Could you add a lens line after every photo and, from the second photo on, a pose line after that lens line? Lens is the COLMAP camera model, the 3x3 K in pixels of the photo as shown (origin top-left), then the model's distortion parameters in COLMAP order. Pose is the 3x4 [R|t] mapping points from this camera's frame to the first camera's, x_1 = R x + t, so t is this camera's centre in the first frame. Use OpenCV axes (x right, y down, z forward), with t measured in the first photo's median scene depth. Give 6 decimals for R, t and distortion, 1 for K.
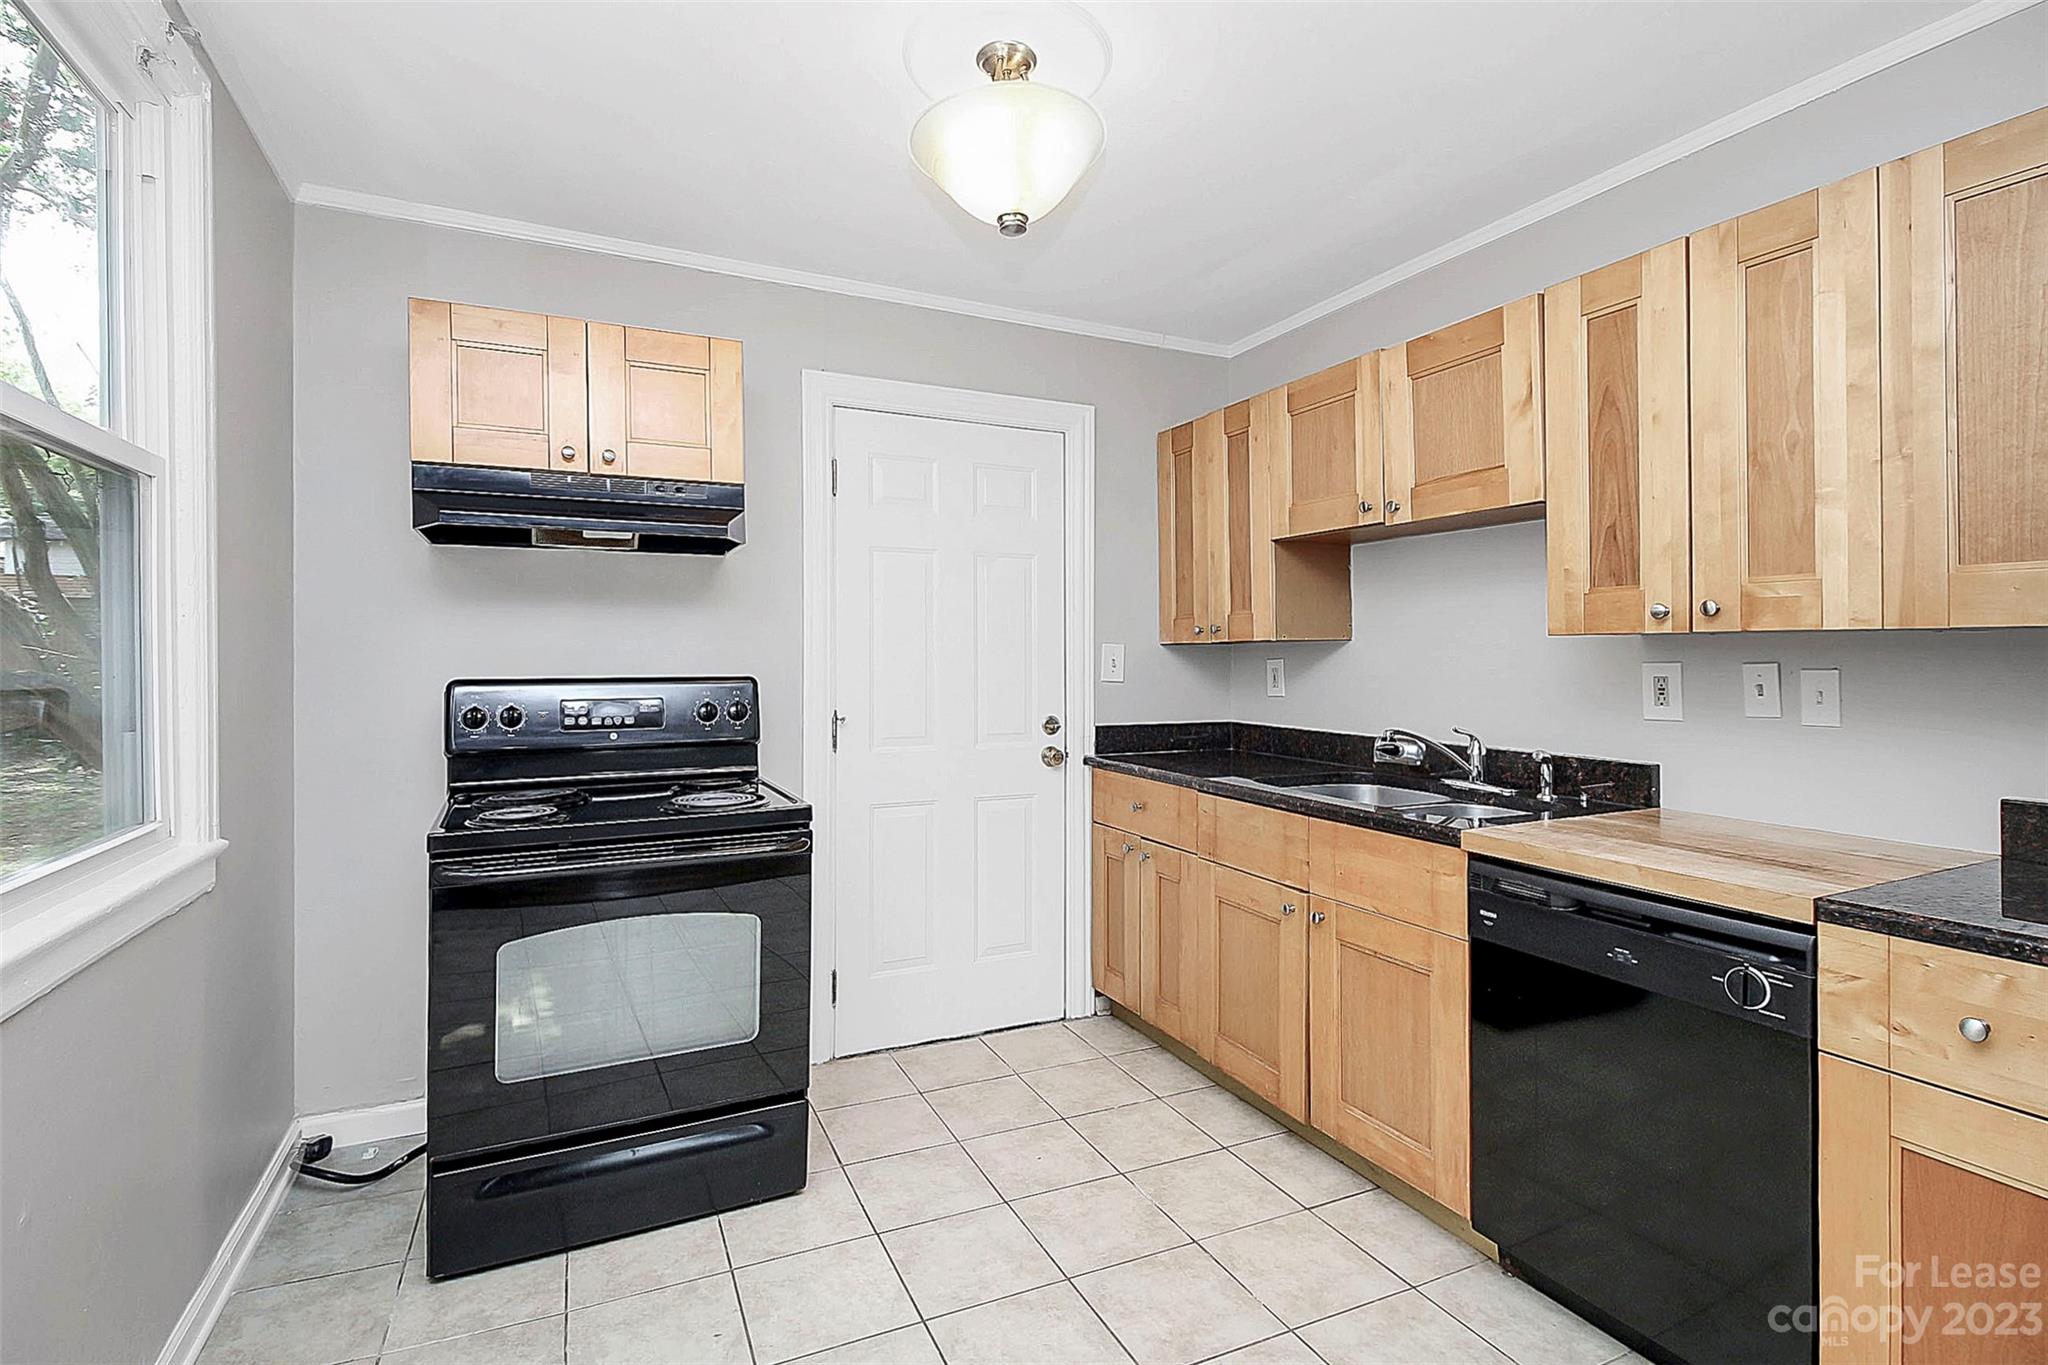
lens RADIAL K [[970.0, 0, 1022.3], [0, 970.0, 679.1], [0, 0, 1]] dist [-0.003023, -0.010678]
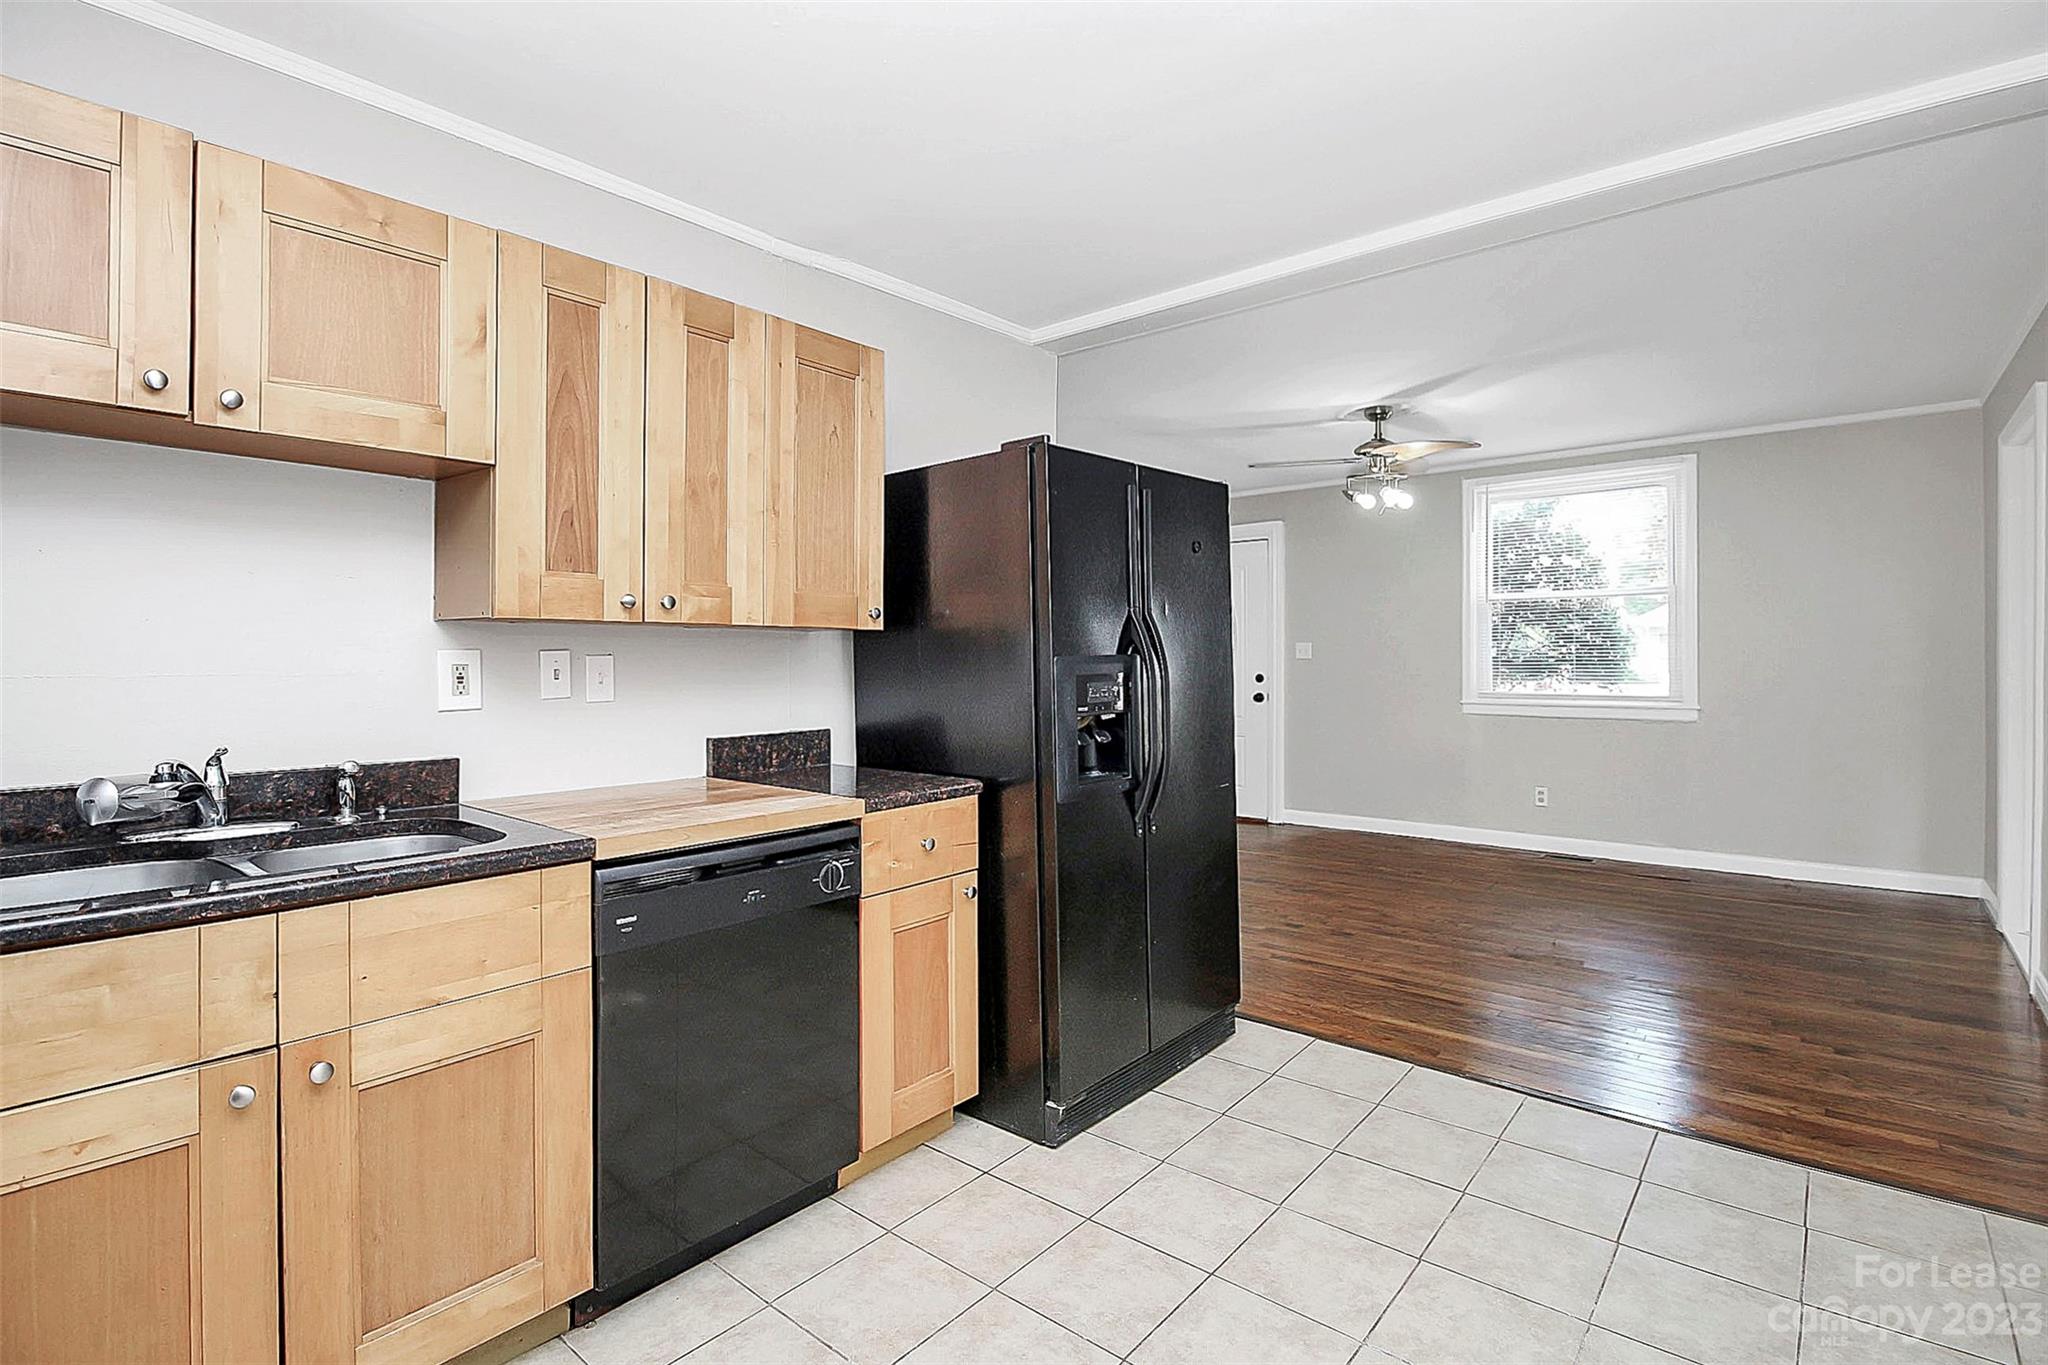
lens RADIAL K [[970.0, 0, 1040.2], [0, 970.0, 647.5], [0, 0, 1]] dist [-0.003023, -0.010678]
pose [[-0.431258, 0.009363, 0.902180, -0.443613], [0.021477, 0.999769, -0.000109, -0.006191], [-0.901973, 0.019329, -0.431360, 0.879924]]
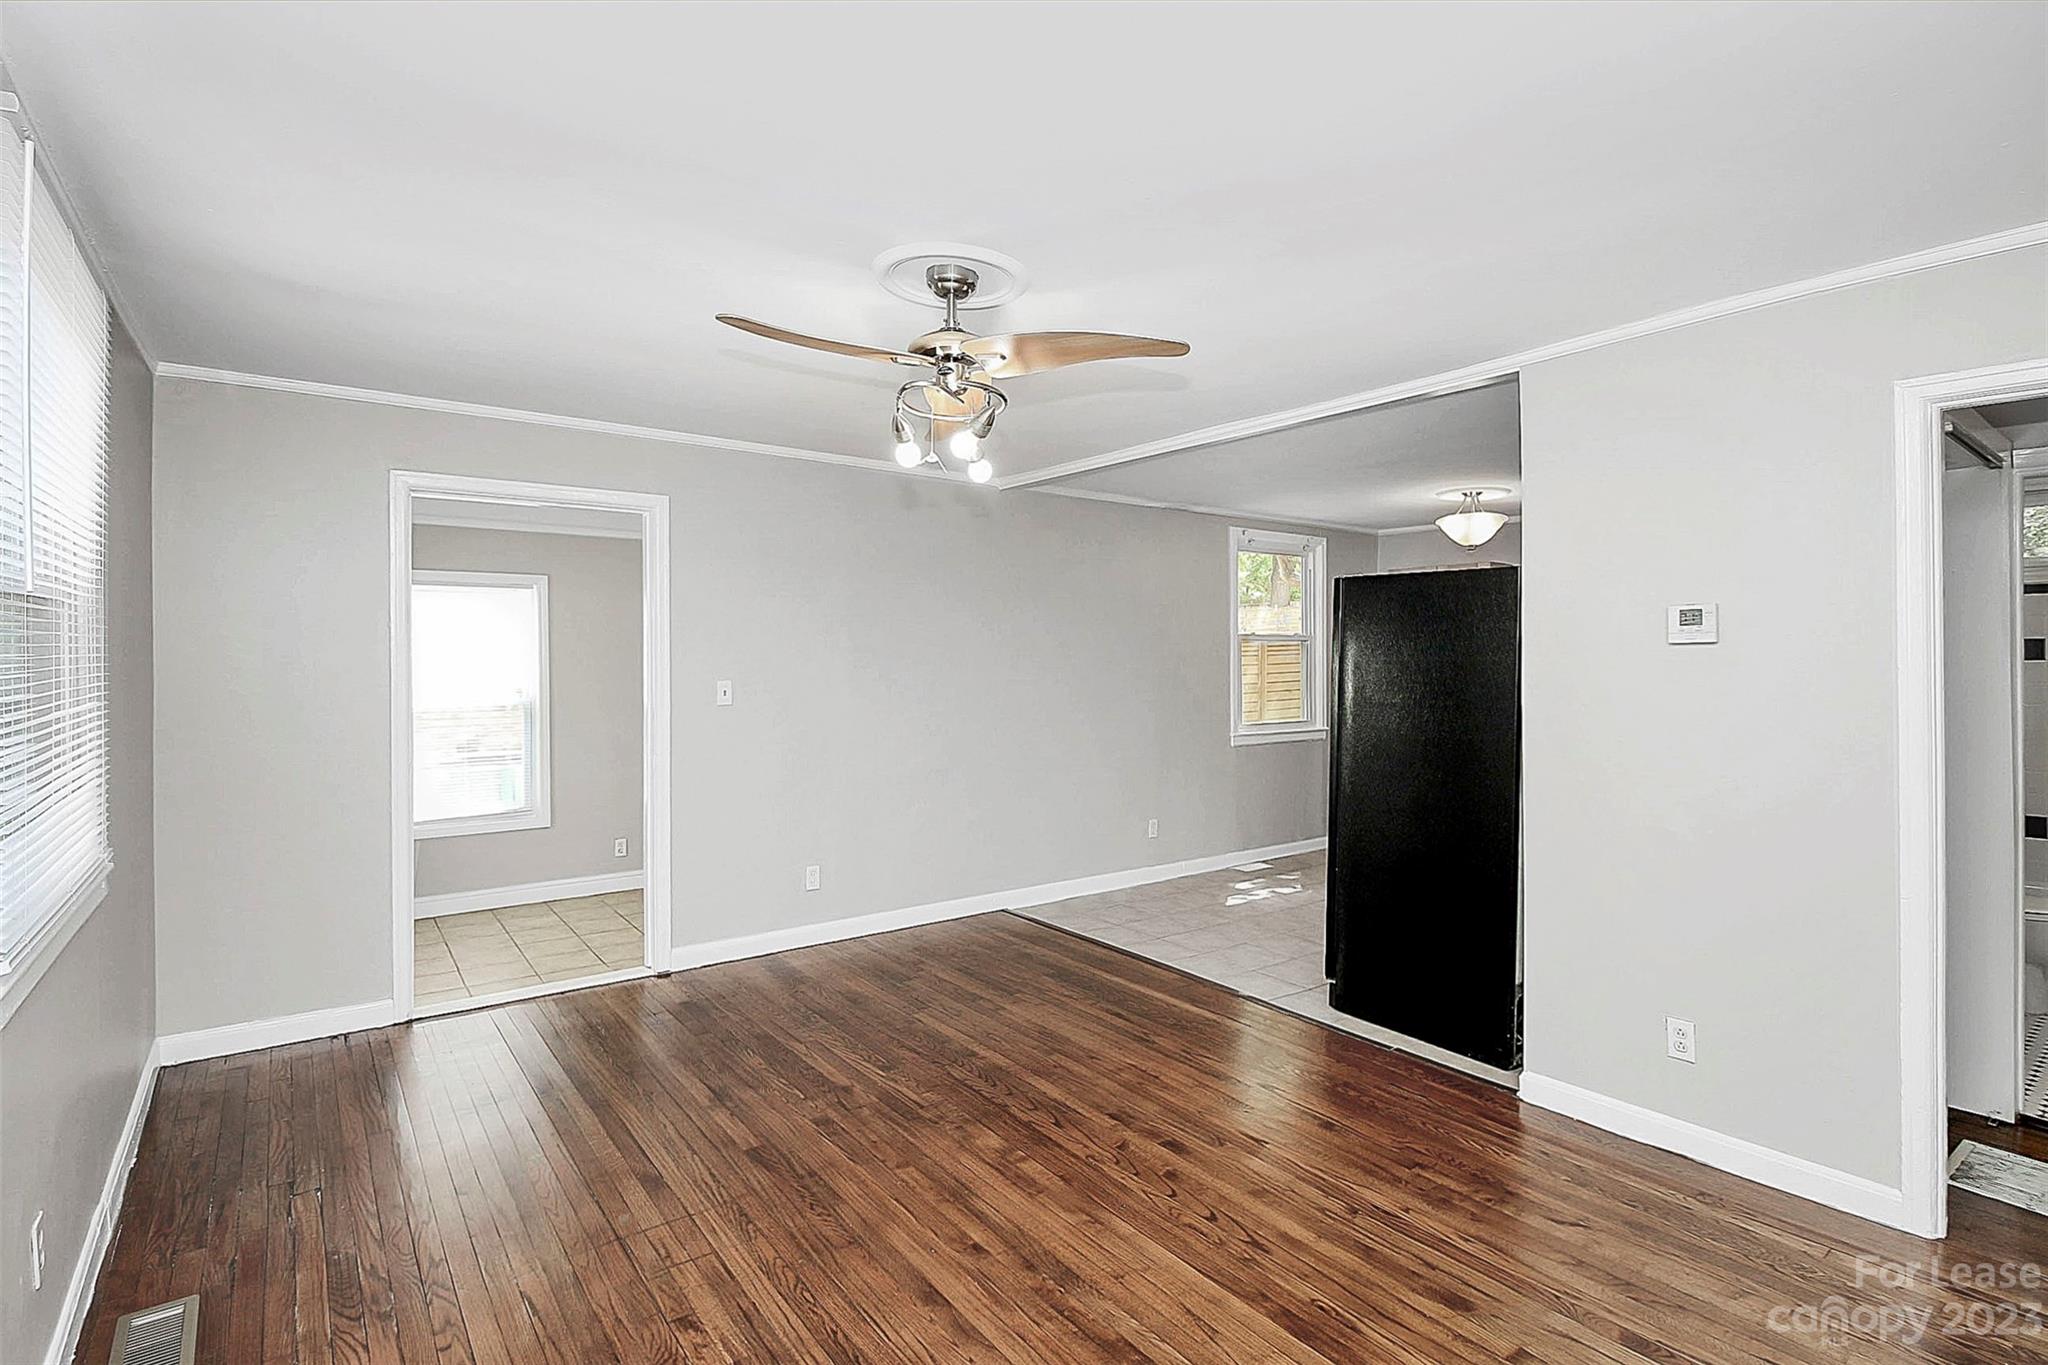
lens RADIAL K [[970.0, 0, 1003.2], [0, 970.0, 646.4], [0, 0, 1]] dist [-0.003023, -0.010678]
pose [[0.192588, -0.007364, -0.981252, 2.285551], [-0.019179, 0.999753, -0.011267, -0.074456], [0.981092, 0.020990, 0.192399, -0.875967]]
